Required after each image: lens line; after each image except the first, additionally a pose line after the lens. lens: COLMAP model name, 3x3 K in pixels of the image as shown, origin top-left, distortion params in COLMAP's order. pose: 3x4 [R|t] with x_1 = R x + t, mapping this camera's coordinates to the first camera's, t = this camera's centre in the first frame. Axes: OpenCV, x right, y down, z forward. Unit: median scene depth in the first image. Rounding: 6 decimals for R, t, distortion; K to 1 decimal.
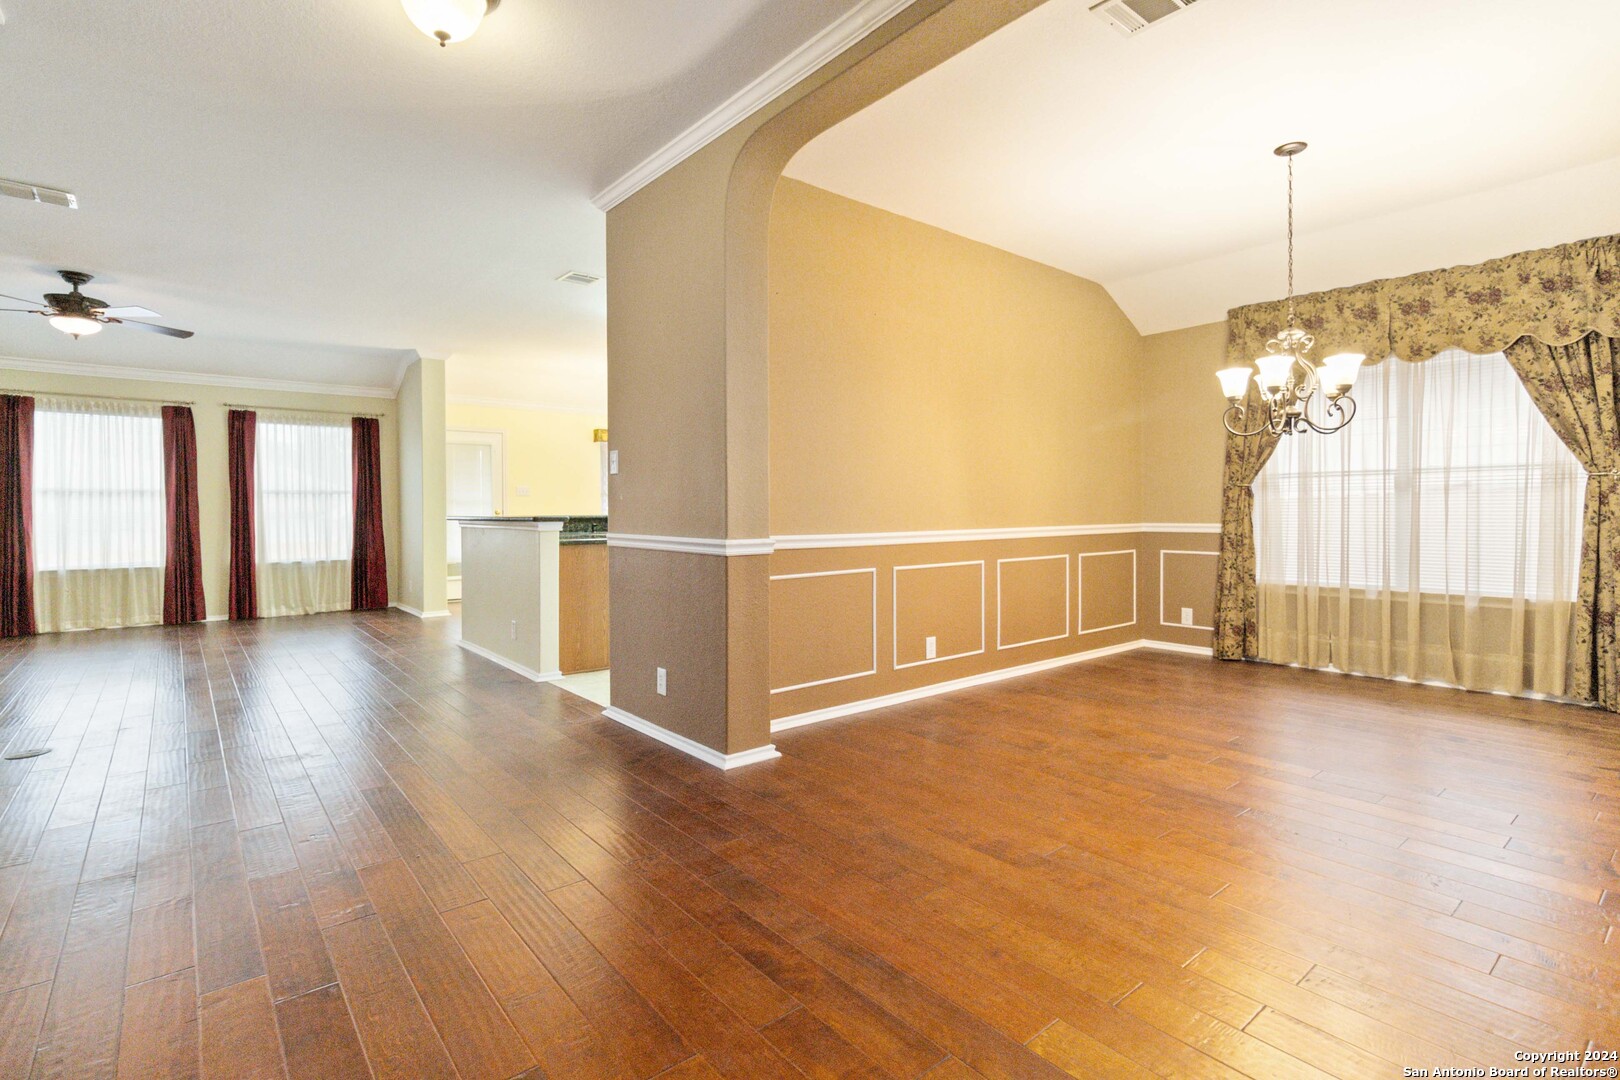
lens RADIAL K [[773.4, 0, 815.8], [0, 773.4, 529.2], [0, 0, 1]] dist [0.009757, 0.000982]
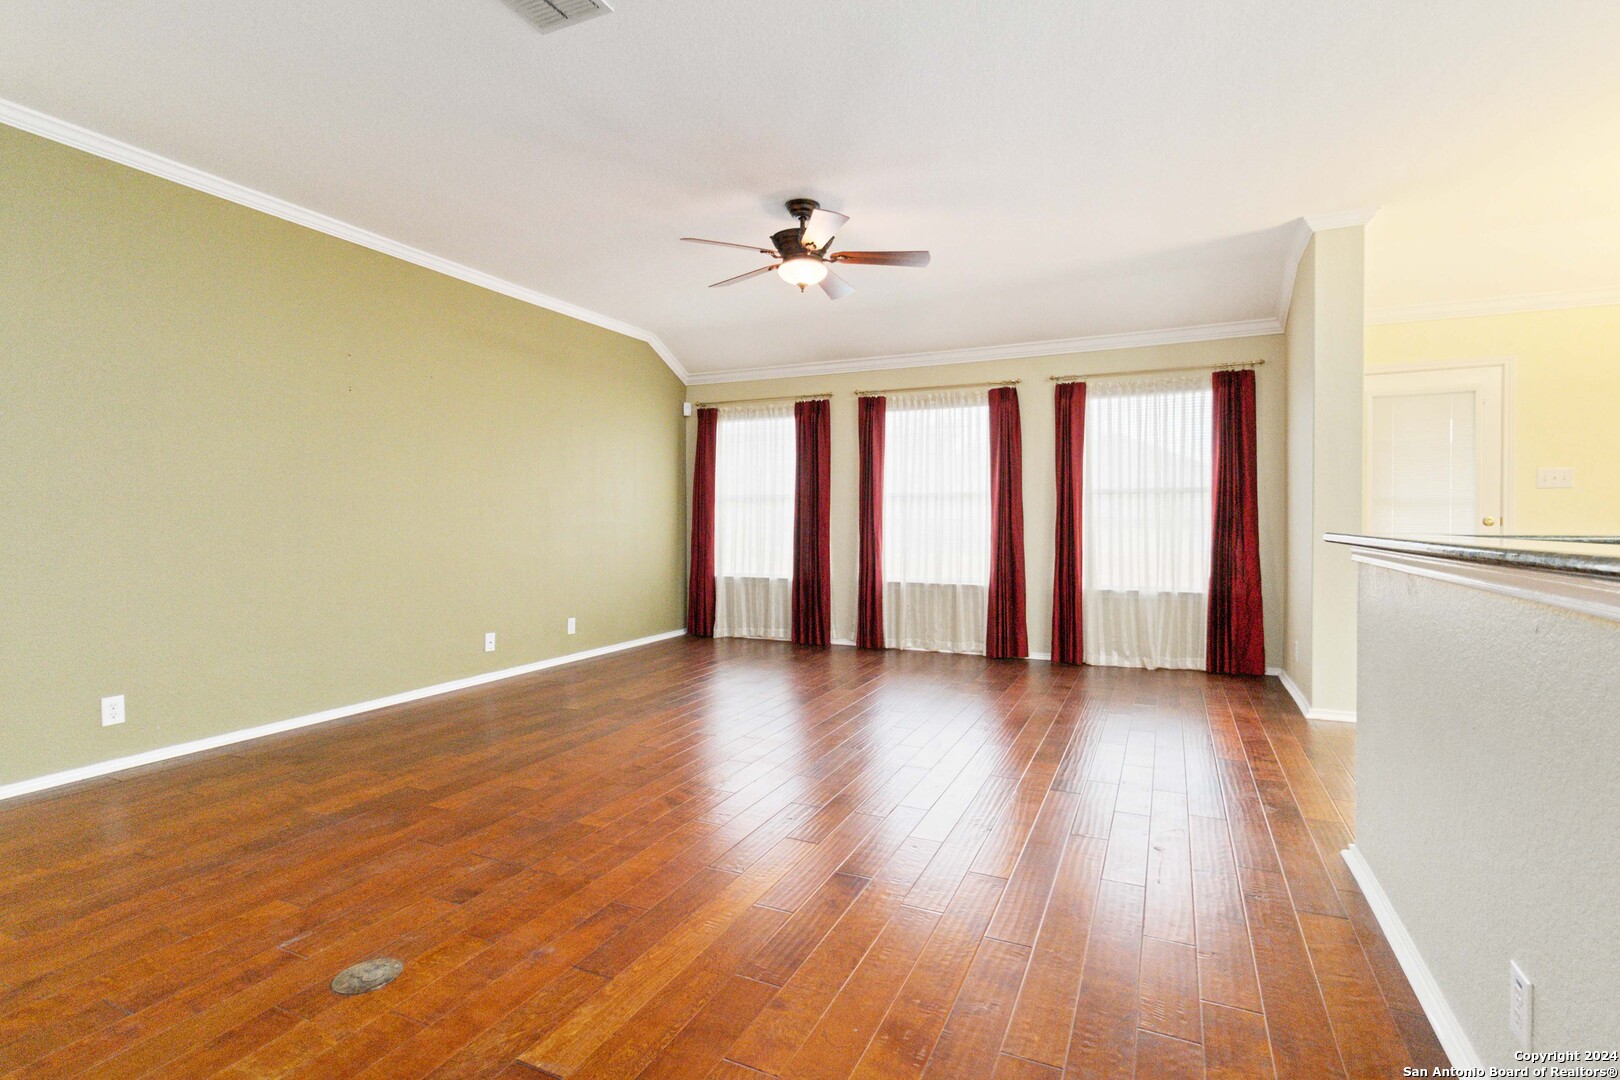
lens RADIAL K [[773.4, 0, 825.5], [0, 773.4, 528.1], [0, 0, 1]] dist [0.009757, 0.000982]
pose [[0.444774, 0.015813, -0.895503, -0.174092], [-0.024445, 0.999686, 0.005512, -0.012520], [0.895309, 0.019439, 0.445021, 0.456903]]
